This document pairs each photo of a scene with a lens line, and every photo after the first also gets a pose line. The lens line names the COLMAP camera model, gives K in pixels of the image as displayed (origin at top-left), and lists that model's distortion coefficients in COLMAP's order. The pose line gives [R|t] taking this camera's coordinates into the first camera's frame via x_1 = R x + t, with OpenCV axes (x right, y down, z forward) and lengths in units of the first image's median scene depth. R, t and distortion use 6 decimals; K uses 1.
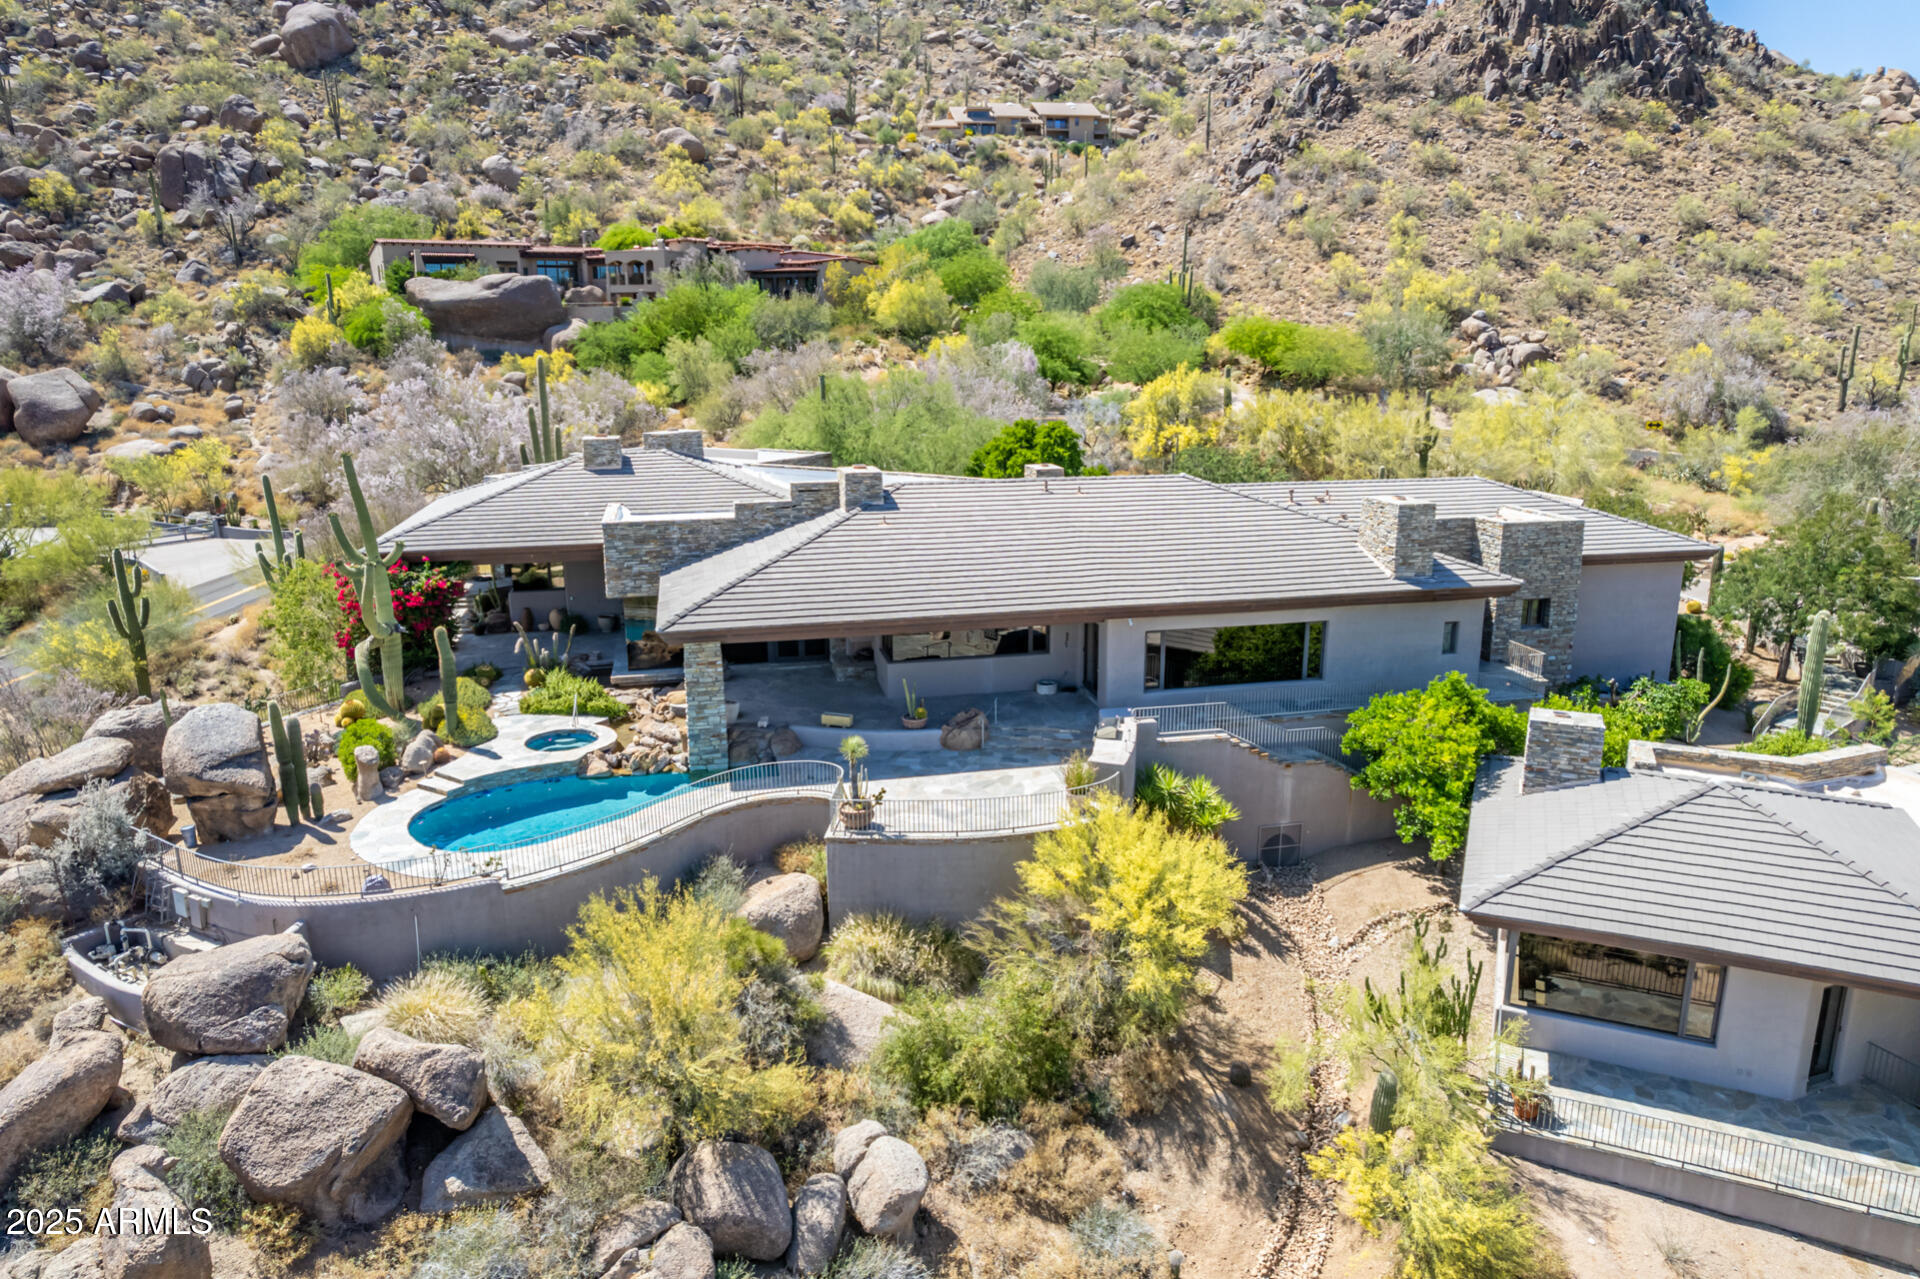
lens RADIAL K [[1229.7, 0, 967.1], [0, 1229.7, 635.5], [0, 0, 1]] dist [-0.077386, 0.072571]
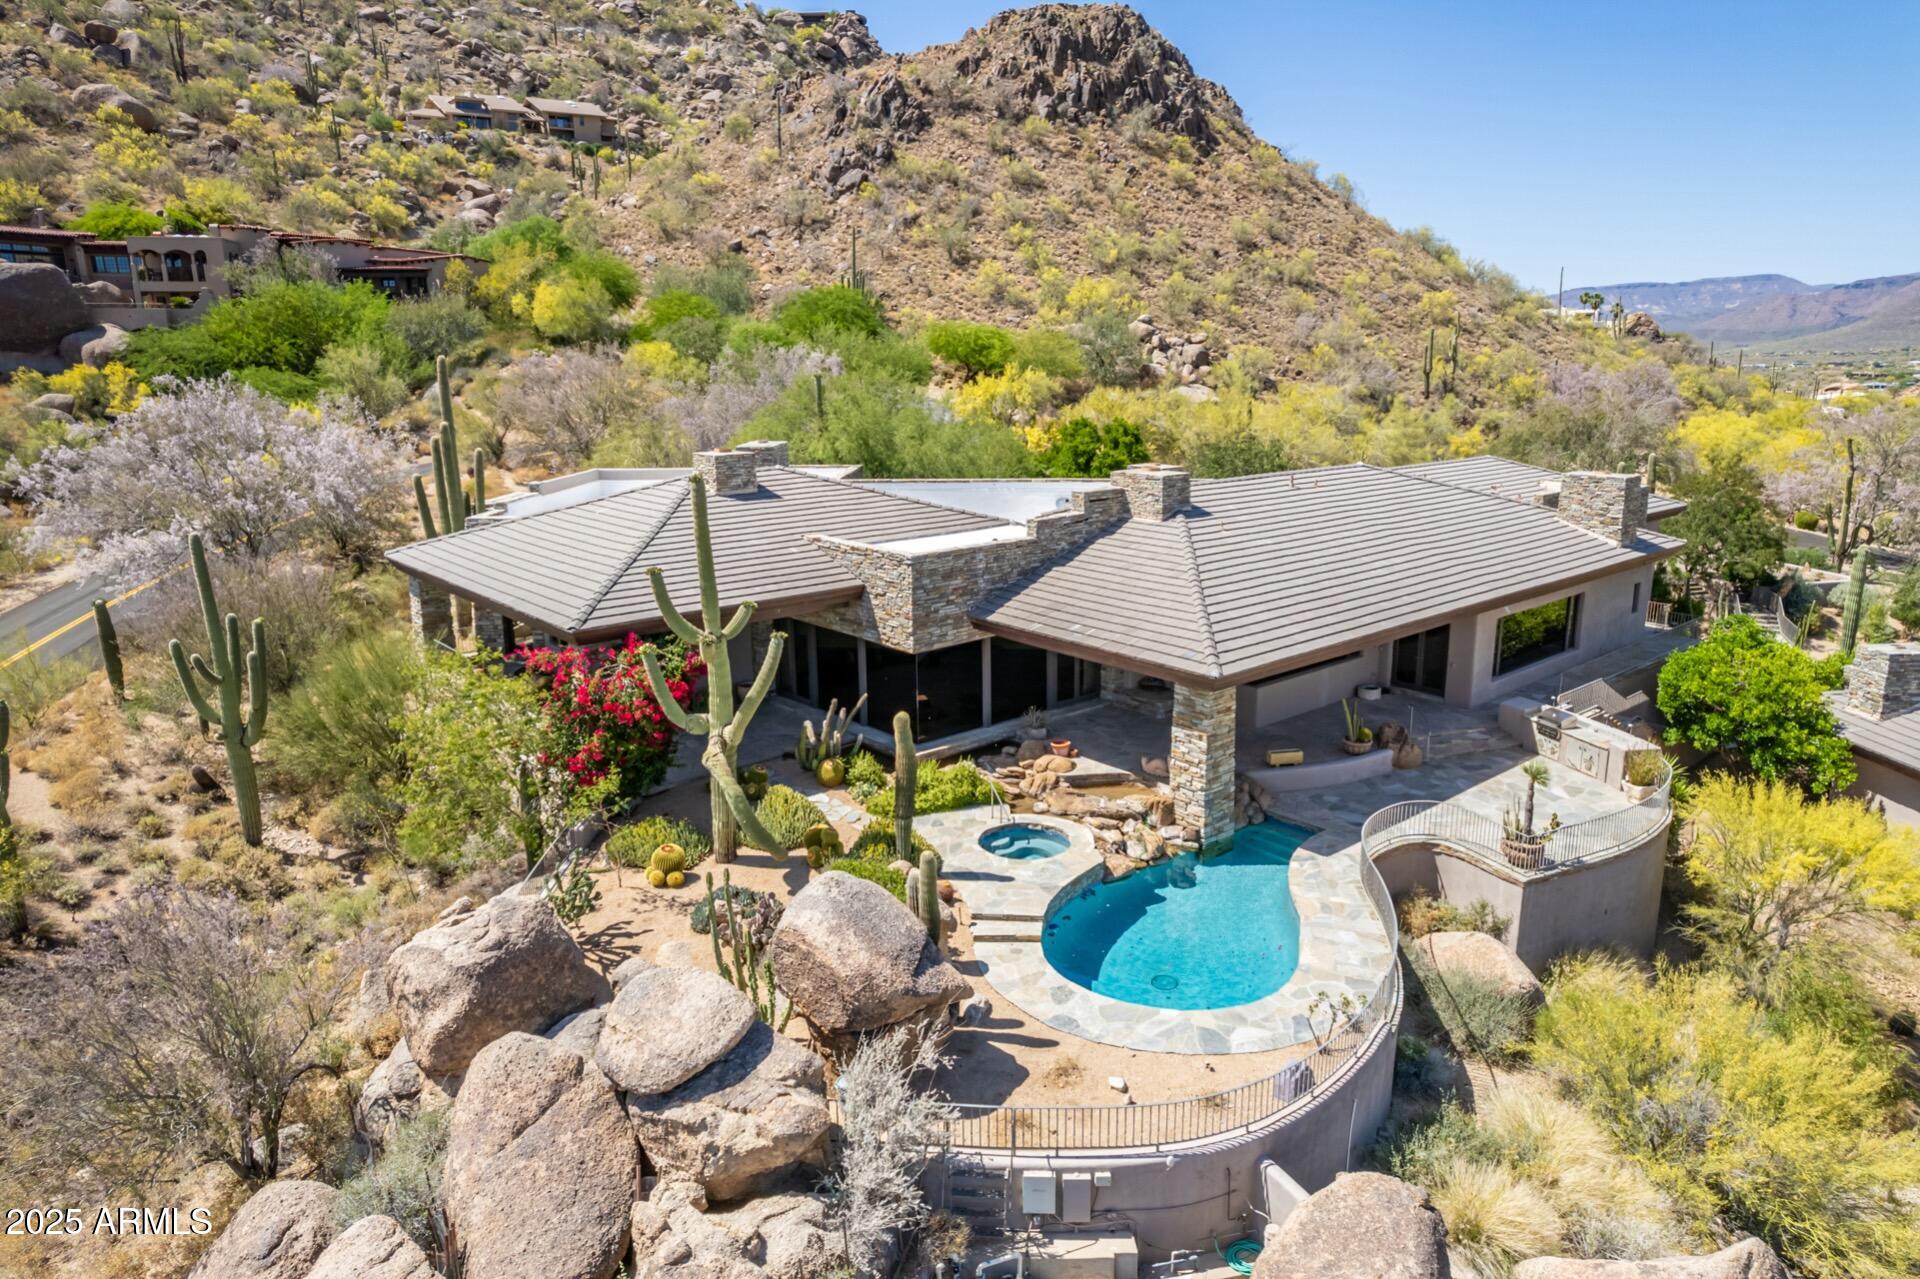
lens RADIAL K [[1229.7, 0, 969.6], [0, 1229.7, 635.6], [0, 0, 1]] dist [-0.077386, 0.072571]
pose [[0.885151, -0.110654, 0.451954, -0.170766], [0.116929, 0.993040, 0.014125, -0.013580], [-0.450372, 0.040344, 0.891929, 0.082660]]
